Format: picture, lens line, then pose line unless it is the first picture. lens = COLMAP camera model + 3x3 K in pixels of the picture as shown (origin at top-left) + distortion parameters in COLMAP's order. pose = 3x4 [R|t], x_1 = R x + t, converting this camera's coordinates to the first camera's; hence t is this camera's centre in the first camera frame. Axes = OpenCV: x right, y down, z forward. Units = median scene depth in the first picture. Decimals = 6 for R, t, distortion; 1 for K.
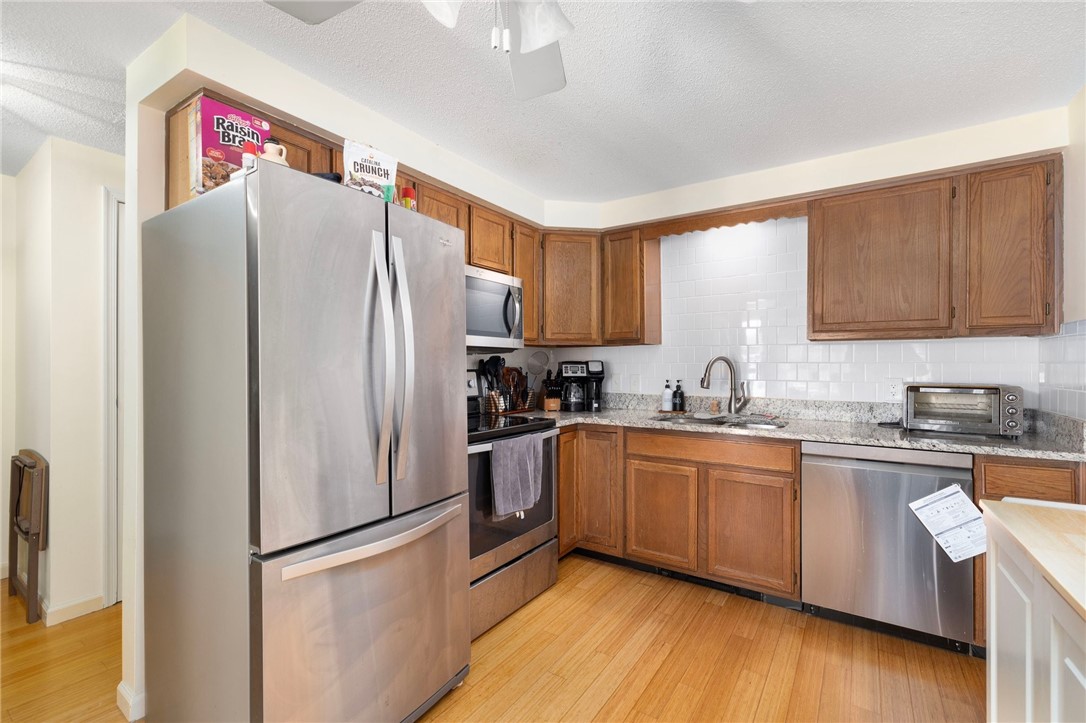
lens RADIAL K [[473.0, 0, 543.8], [0, 473.0, 365.4], [0, 0, 1]] dist [0.000141, 0.000166]
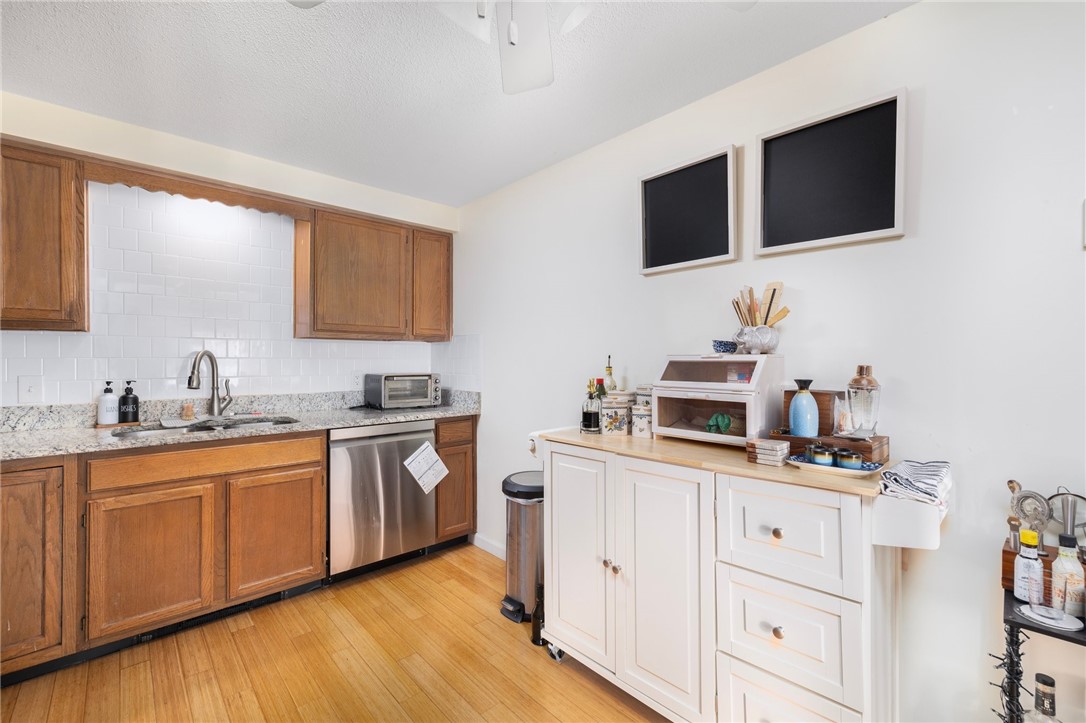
lens RADIAL K [[460.1, 0, 543.0], [0, 460.1, 361.5], [0, 0, 1]] dist [-0.000277, -0.000238]
pose [[0.236305, -0.004039, 0.971670, -0.332059], [0.002337, 0.999991, 0.003588, -0.001189], [-0.971676, 0.001423, 0.236312, 0.234609]]
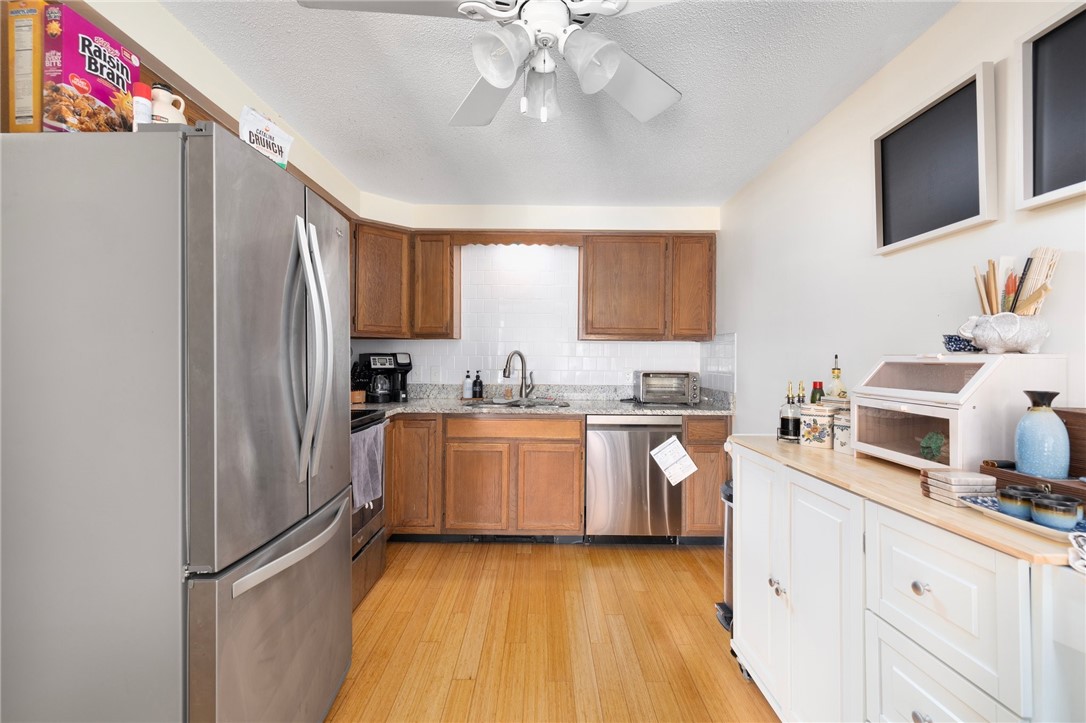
lens RADIAL K [[468.2, 0, 539.2], [0, 468.2, 354.6], [0, 0, 1]] dist [-0.000322, -0.000129]
pose [[0.832558, 0.009755, 0.553852, -0.270398], [-0.006832, 0.999950, -0.007343, -0.001205], [-0.553895, 0.002329, 0.832583, -0.029665]]
